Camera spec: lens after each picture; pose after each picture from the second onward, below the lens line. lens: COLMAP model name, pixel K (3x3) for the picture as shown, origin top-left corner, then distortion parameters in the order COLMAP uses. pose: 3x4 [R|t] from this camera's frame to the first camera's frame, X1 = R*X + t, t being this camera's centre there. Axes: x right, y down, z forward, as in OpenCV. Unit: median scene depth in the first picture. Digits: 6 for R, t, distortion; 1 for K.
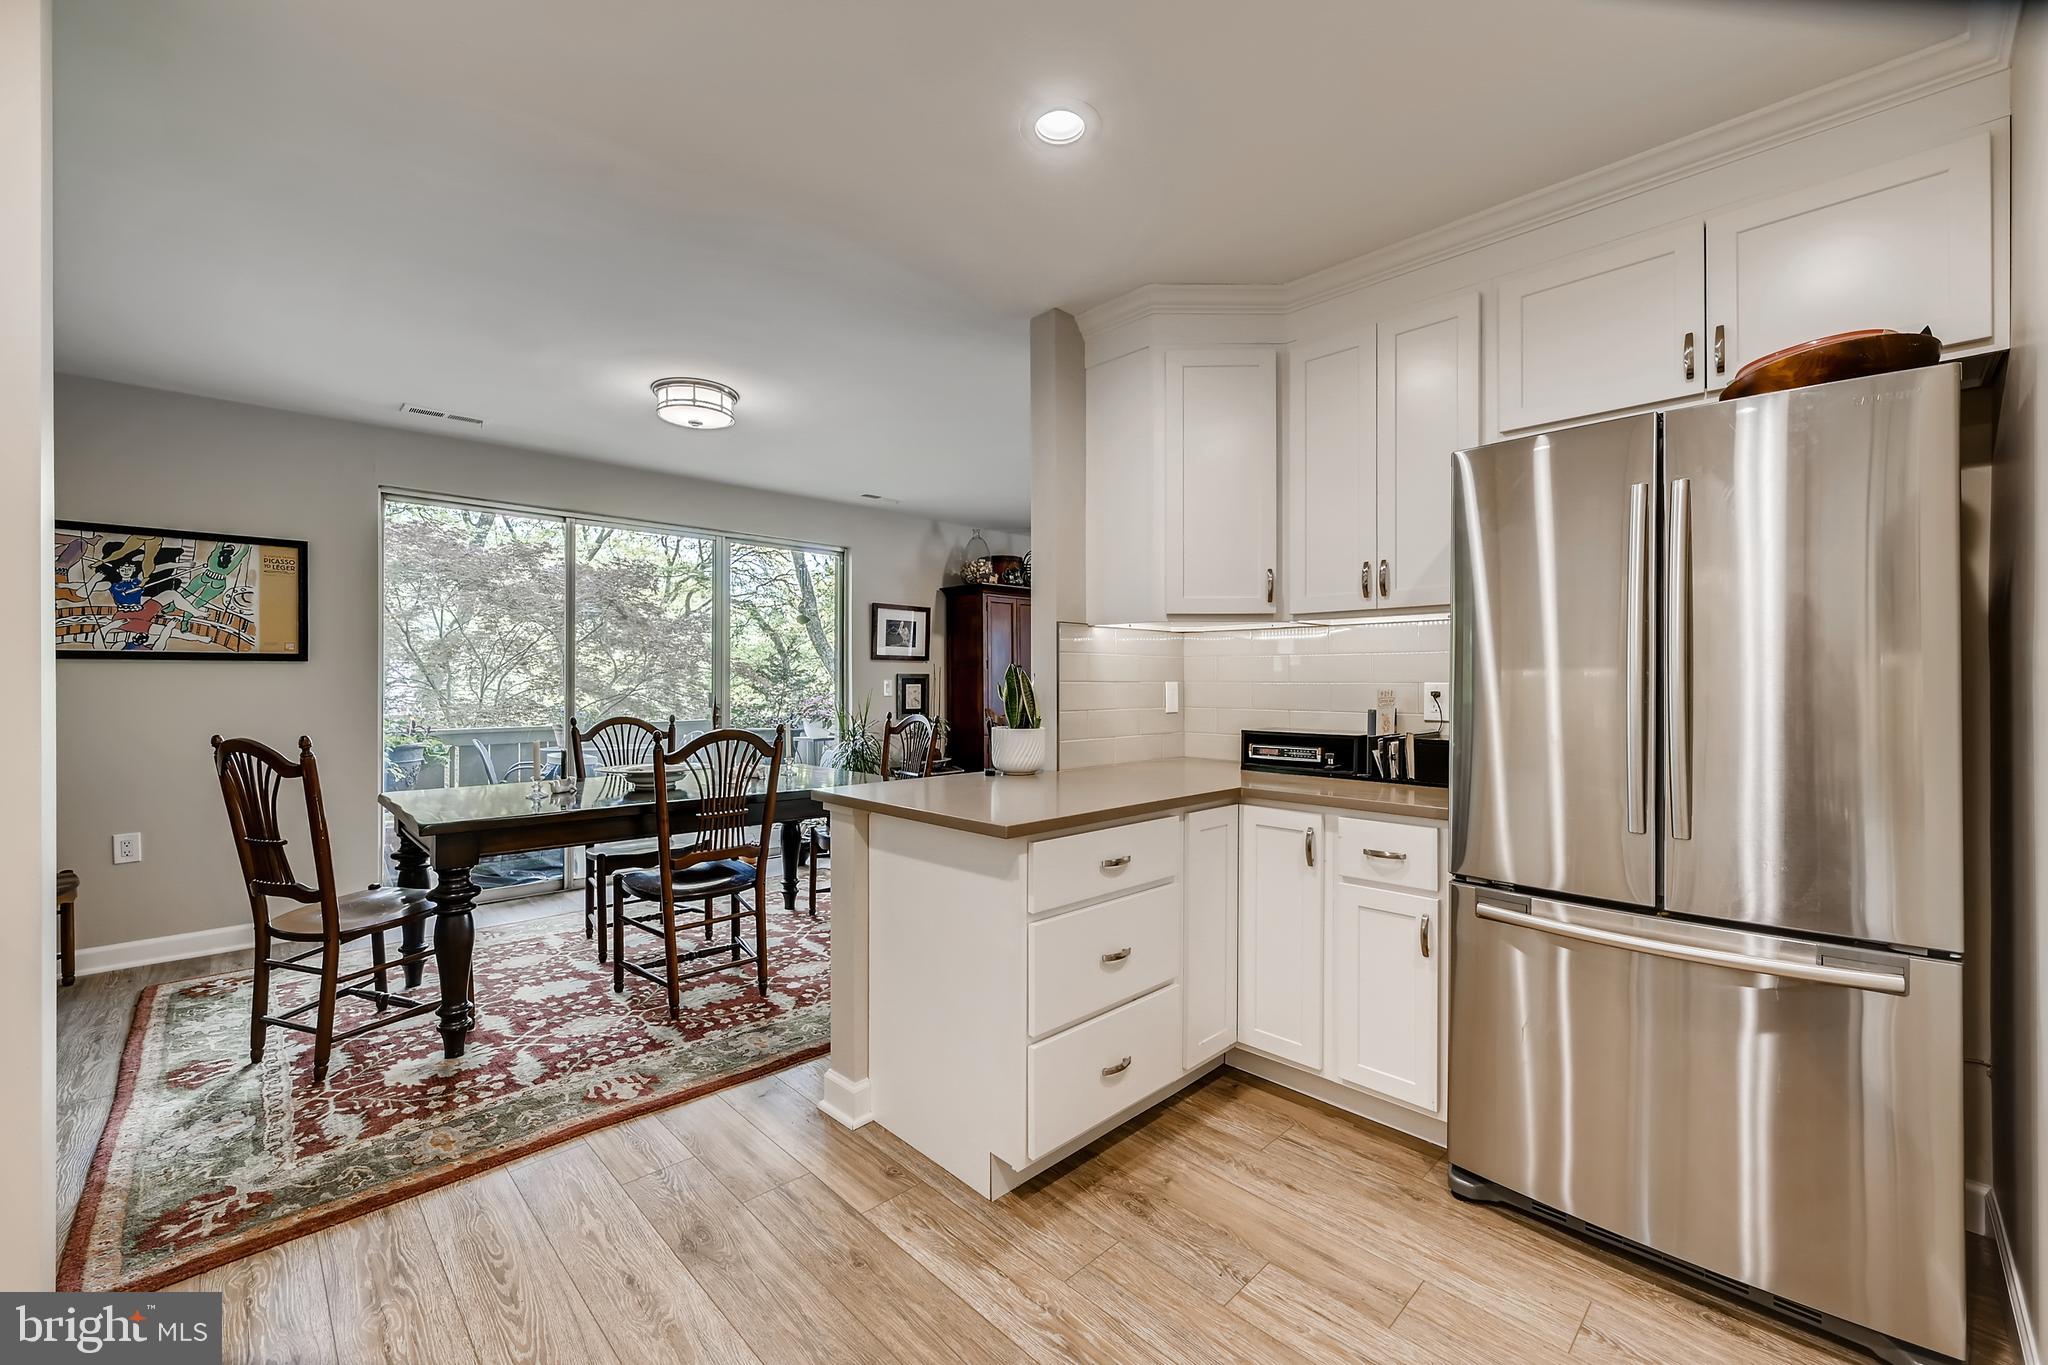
lens RADIAL K [[817.4, 0, 1031.6], [0, 817.4, 677.2], [0, 0, 1]] dist [-0.000418, 0.000267]
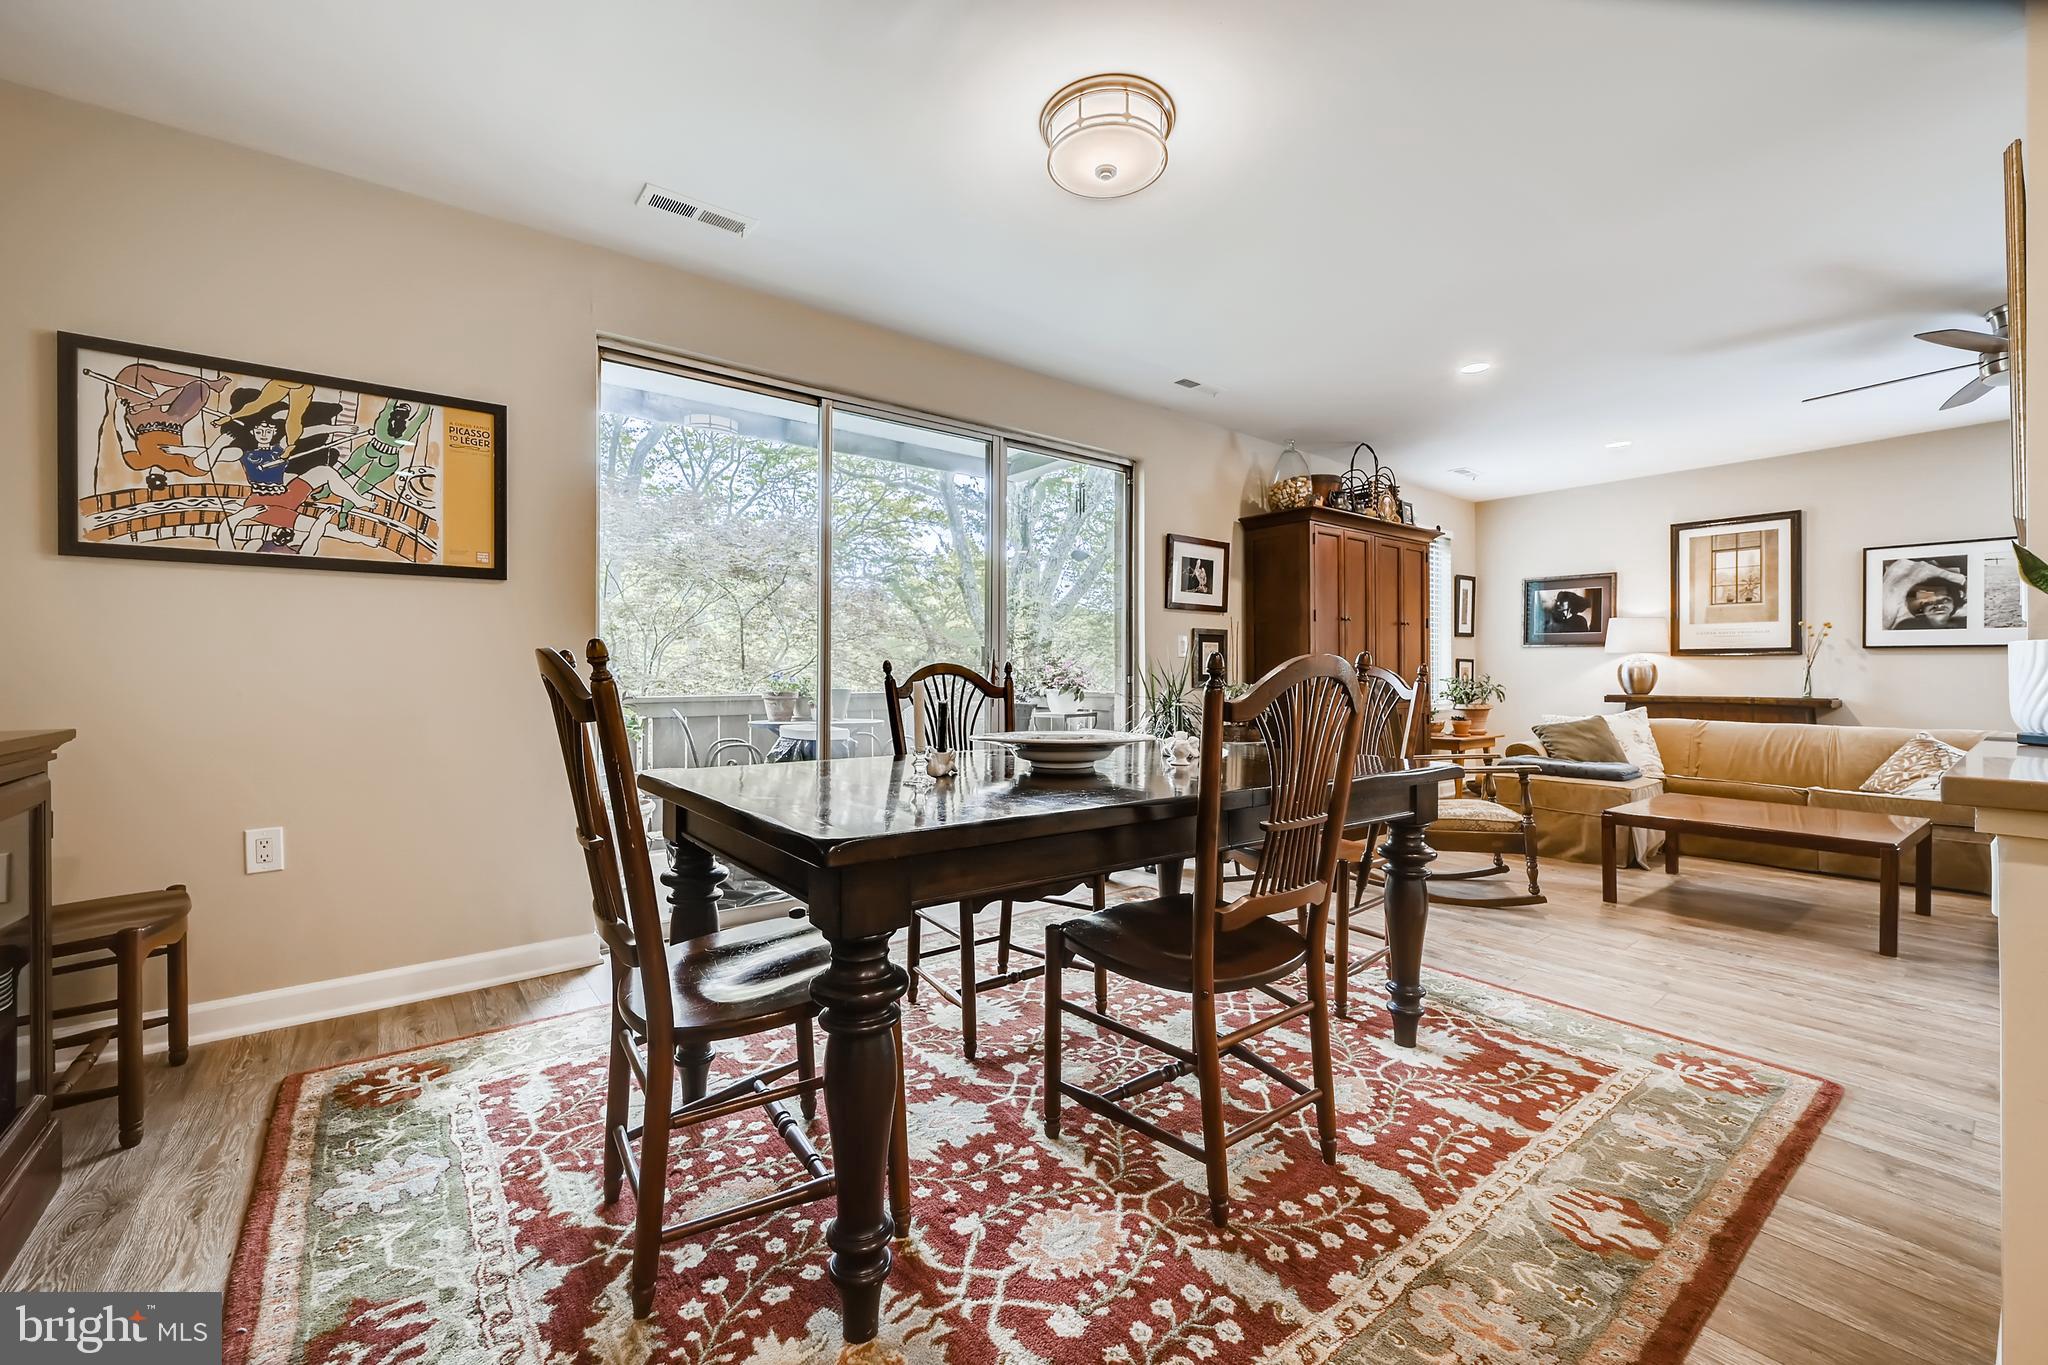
lens RADIAL K [[817.4, 0, 1034.5], [0, 817.4, 668.4], [0, 0, 1]] dist [-0.000418, 0.000267]
pose [[0.994756, 0.001230, -0.102268, -0.460093], [-0.001293, 0.999999, -0.000554, 0.067354], [0.102267, 0.000683, 0.994757, 0.445906]]
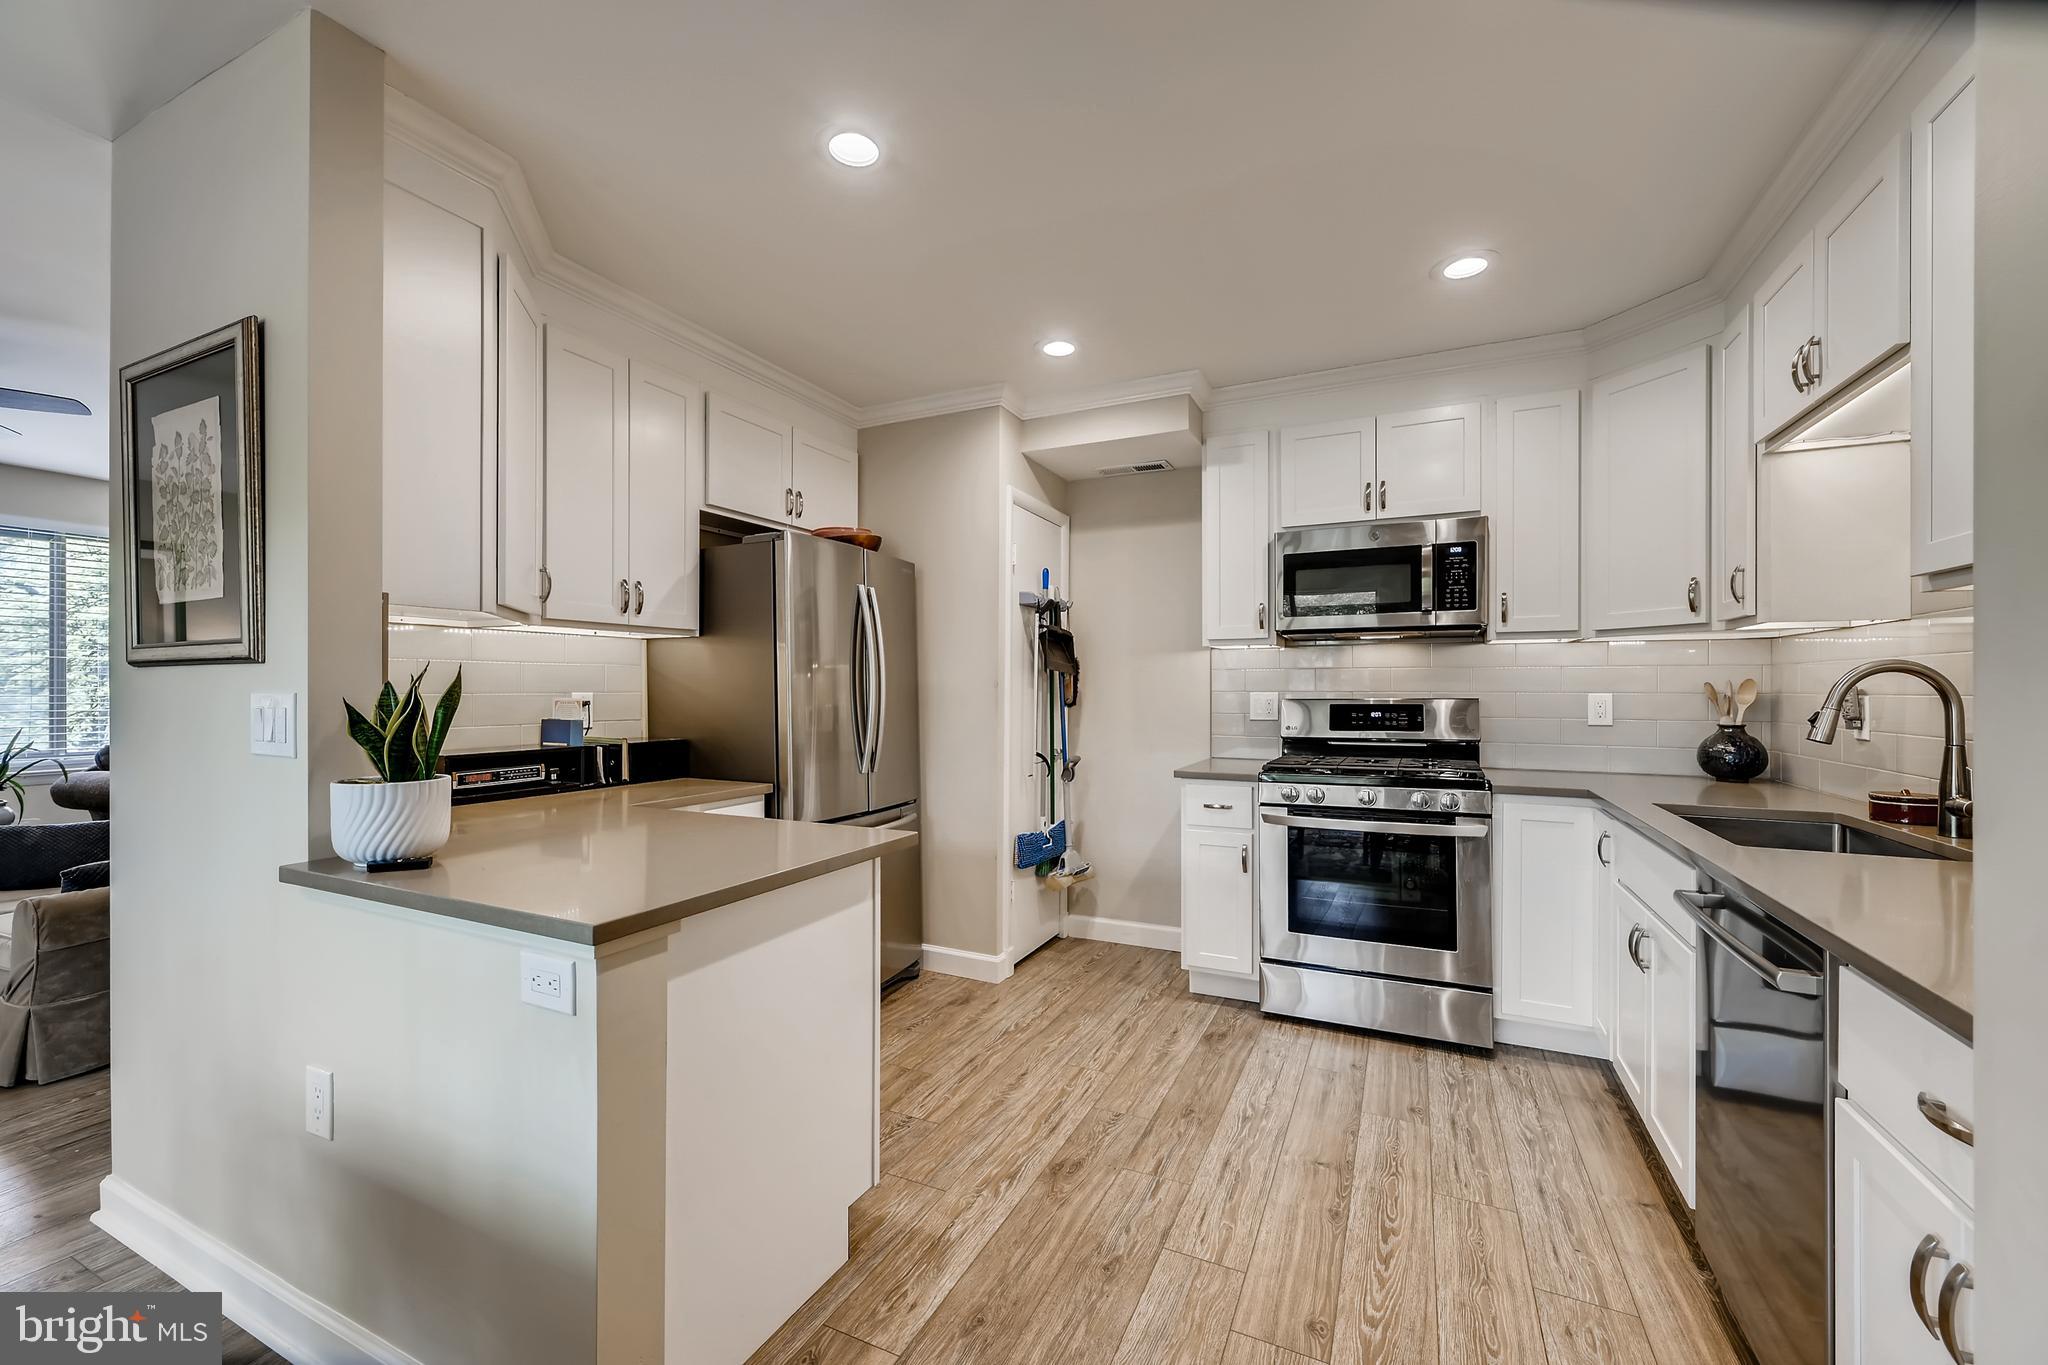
lens RADIAL K [[817.4, 0, 1014.4], [0, 817.4, 683.3], [0, 0, 1]] dist [-0.000418, 0.000267]
pose [[-0.331298, 0.004687, 0.943514, -0.590736], [-0.006085, 0.999956, -0.007104, -0.001551], [-0.943506, -0.008095, -0.331255, 0.681616]]
